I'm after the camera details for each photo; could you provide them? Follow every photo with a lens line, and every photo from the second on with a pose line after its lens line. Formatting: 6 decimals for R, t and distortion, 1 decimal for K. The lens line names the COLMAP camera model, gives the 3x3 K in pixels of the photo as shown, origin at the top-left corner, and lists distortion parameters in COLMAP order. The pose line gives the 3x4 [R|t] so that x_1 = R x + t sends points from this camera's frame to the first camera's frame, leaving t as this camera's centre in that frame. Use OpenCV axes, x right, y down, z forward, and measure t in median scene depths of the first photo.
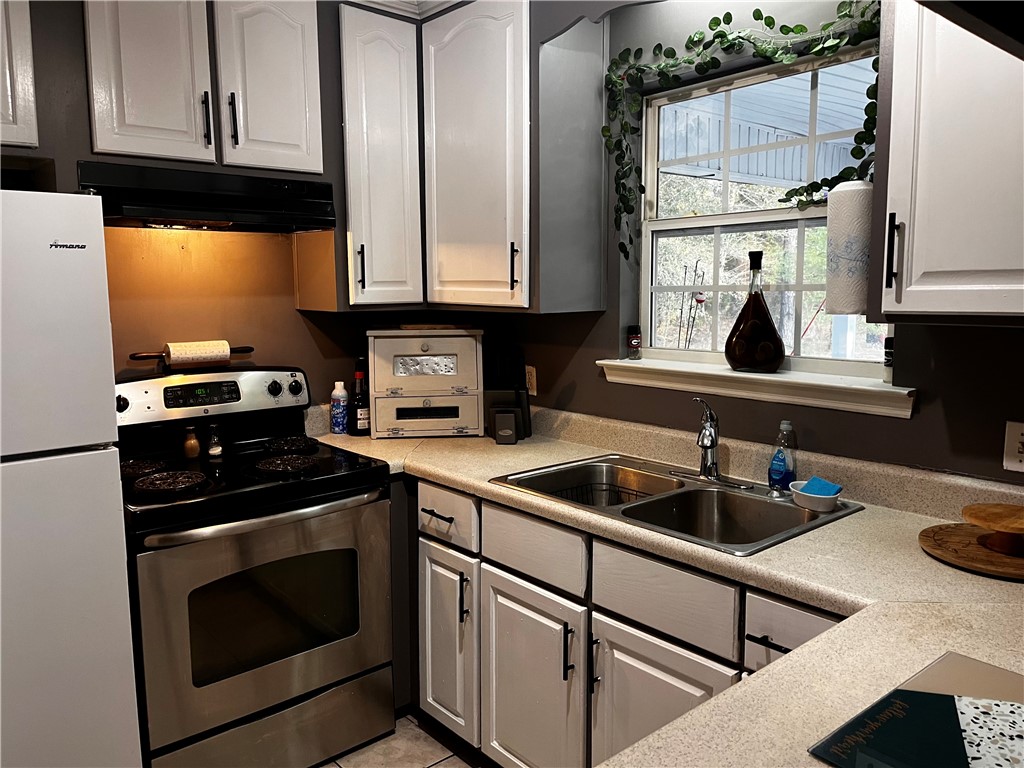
lens RADIAL K [[754.8, 0, 514.3], [0, 754.8, 350.9], [0, 0, 1]] dist [0.068543, -0.101789]
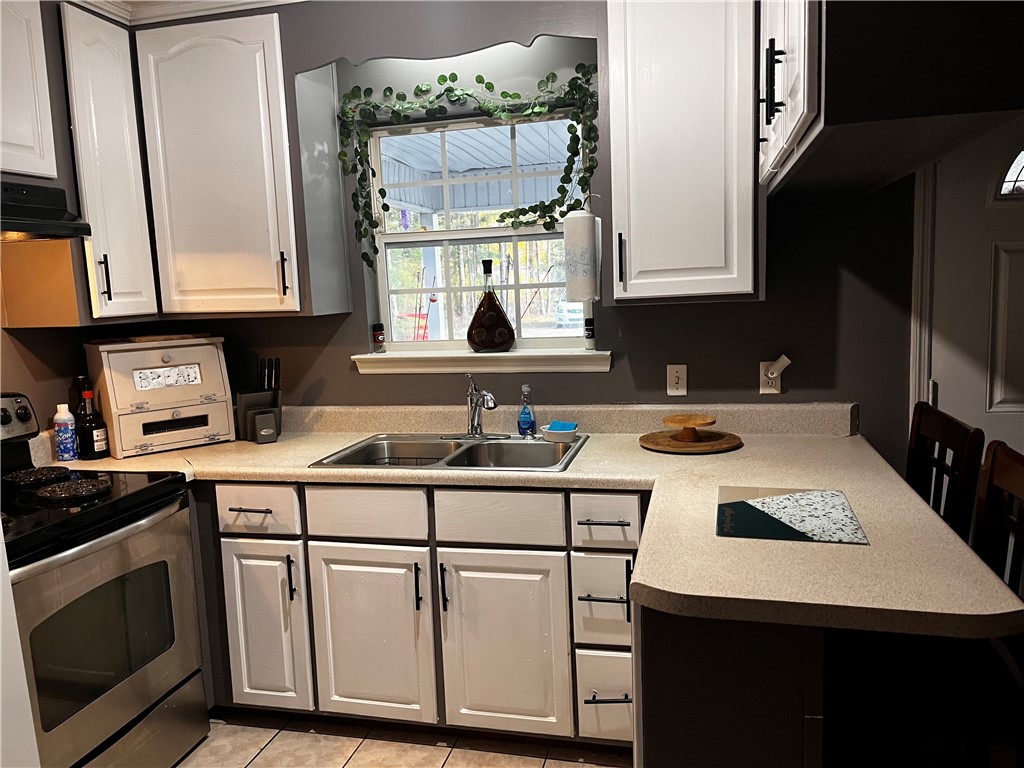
lens RADIAL K [[754.8, 0, 514.3], [0, 754.8, 350.9], [0, 0, 1]] dist [0.068543, -0.101789]
pose [[0.821060, -0.075004, 0.565893, -0.353912], [0.082694, 0.996502, 0.012097, 0.012331], [-0.564820, 0.036863, 0.824390, -0.081985]]
